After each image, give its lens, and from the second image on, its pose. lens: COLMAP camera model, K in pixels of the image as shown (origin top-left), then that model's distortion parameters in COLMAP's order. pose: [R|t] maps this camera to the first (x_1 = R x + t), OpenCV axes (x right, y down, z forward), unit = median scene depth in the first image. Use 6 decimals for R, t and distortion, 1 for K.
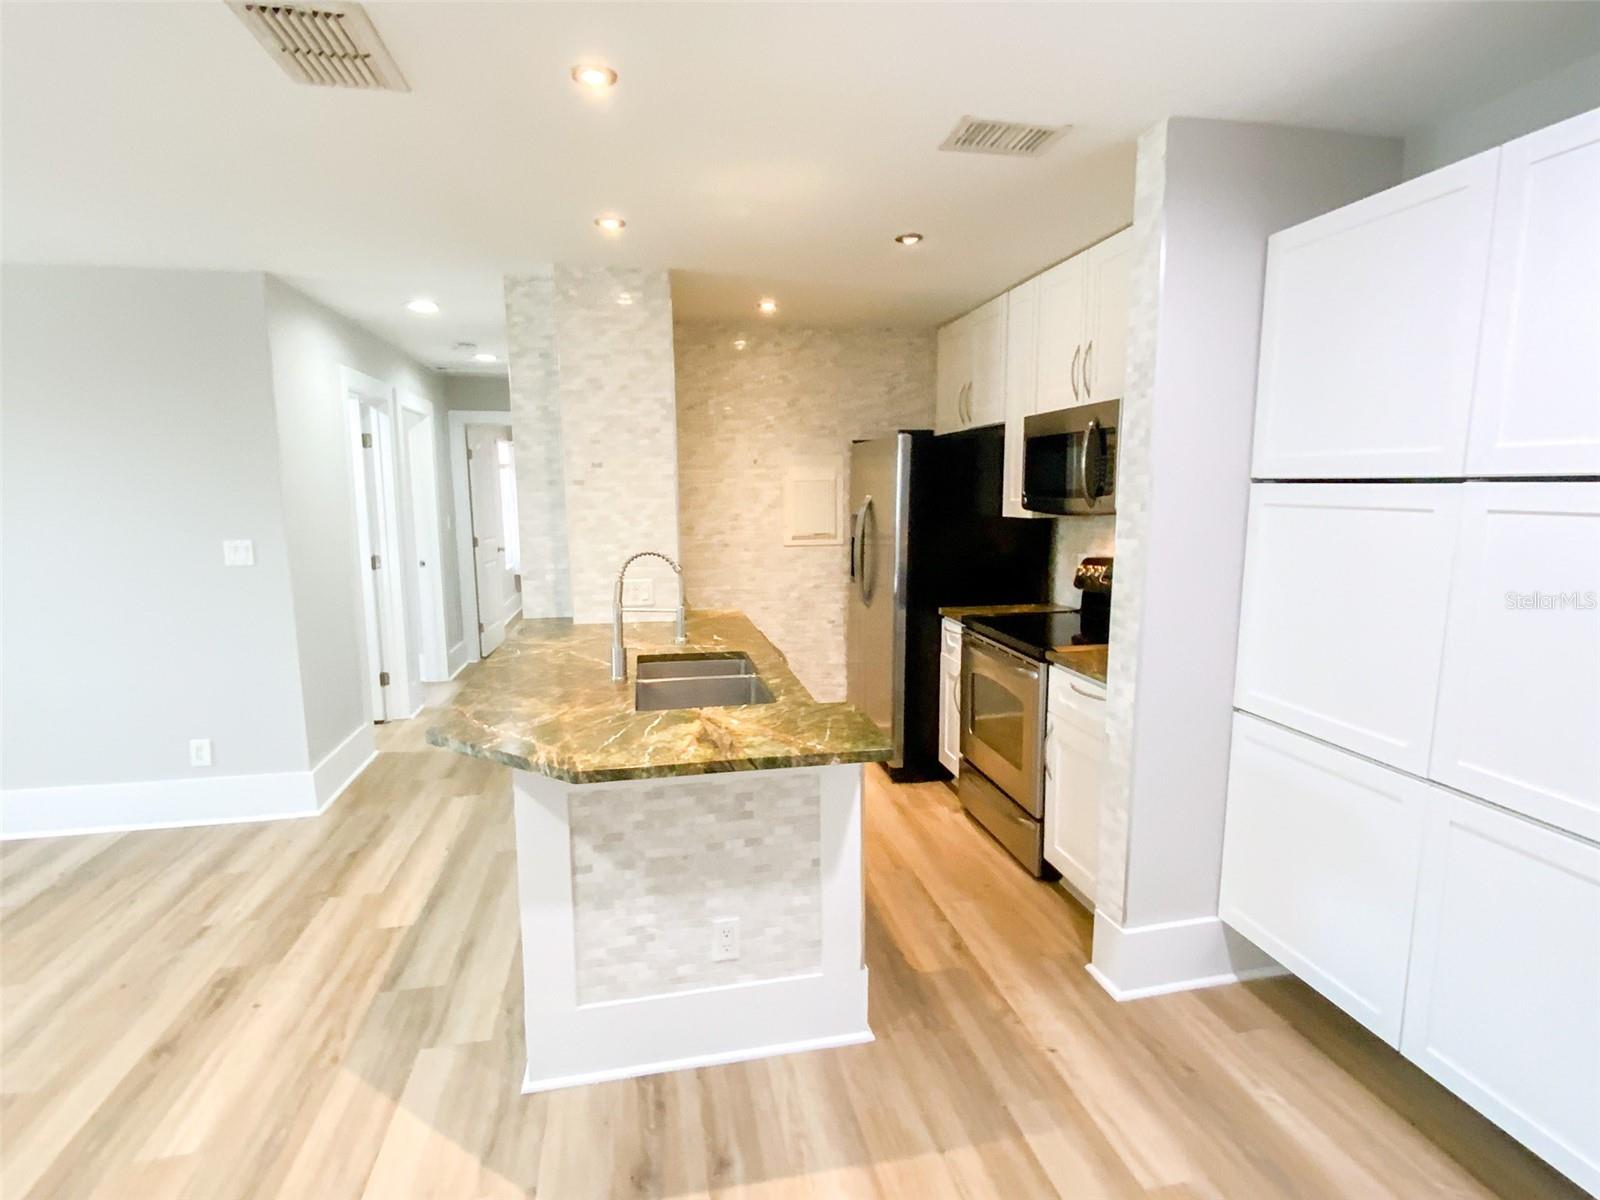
lens RADIAL K [[793.7, 0, 802.8], [0, 793.7, 605.6], [0, 0, 1]] dist [0.006911, -0.000700]
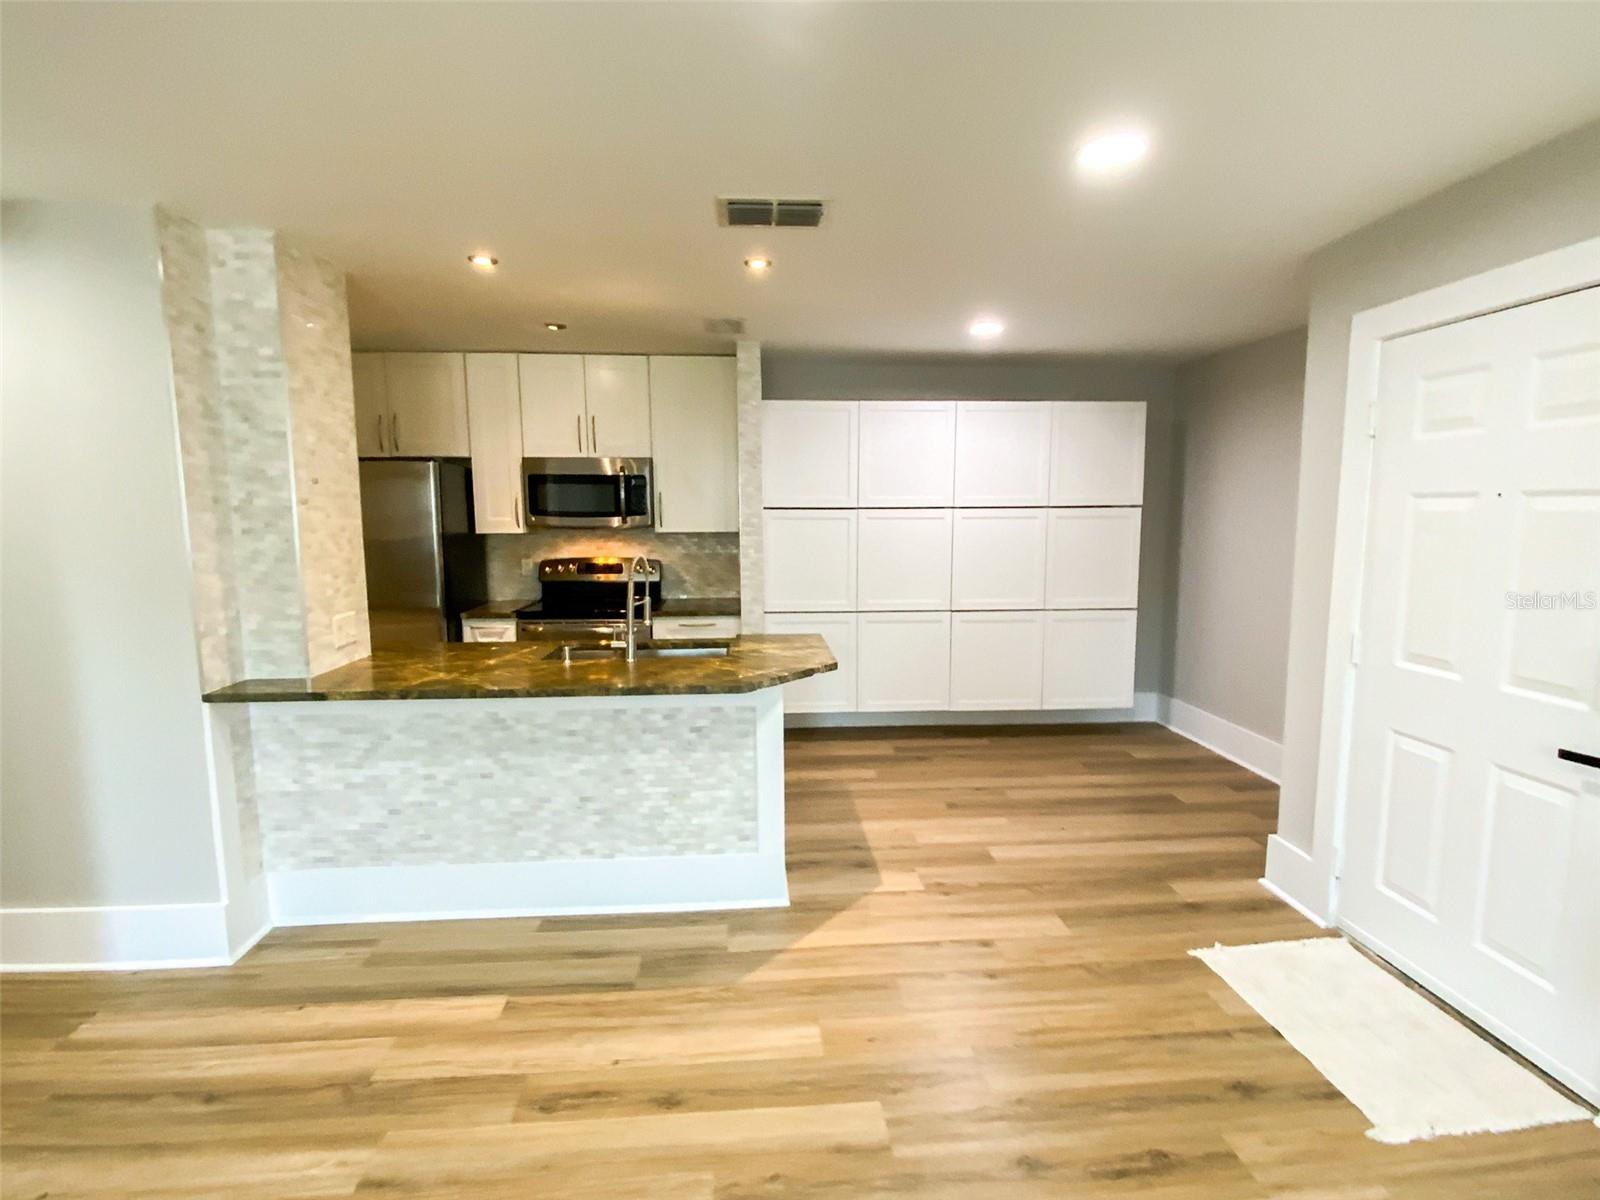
lens RADIAL K [[784.2, 0, 800.0], [0, 784.2, 600.0], [0, 0, 1]] dist [0.052136, -0.055246]
pose [[0.125768, -0.108900, 0.986065, -1.101266], [0.145255, 0.985266, 0.090285, -0.058631], [-0.981368, 0.131875, 0.139733, 0.430207]]
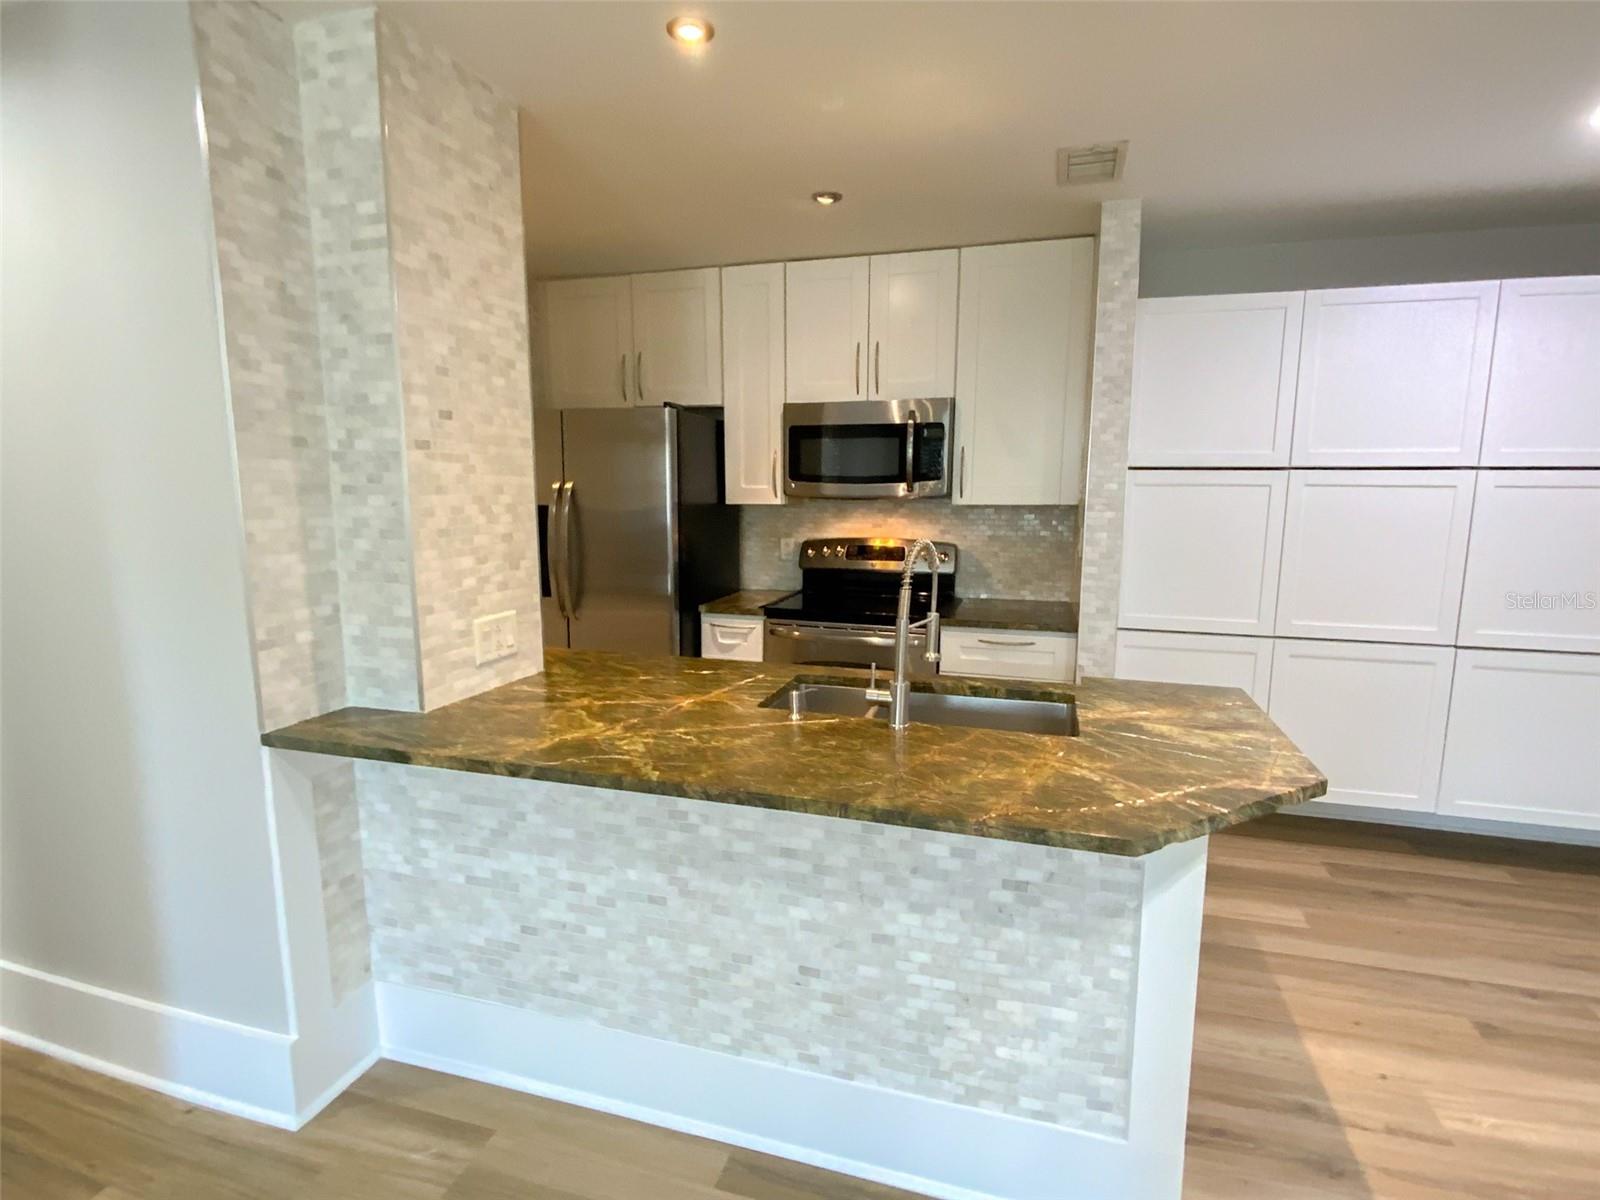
lens RADIAL K [[800.8, 0, 804.8], [0, 800.8, 604.8], [0, 0, 1]] dist [-0.001697, -0.000232]
pose [[0.469174, -0.122653, 0.874546, -0.687724], [0.121049, 0.989893, 0.073890, -0.061473], [-0.874770, 0.071195, 0.479279, 0.565526]]
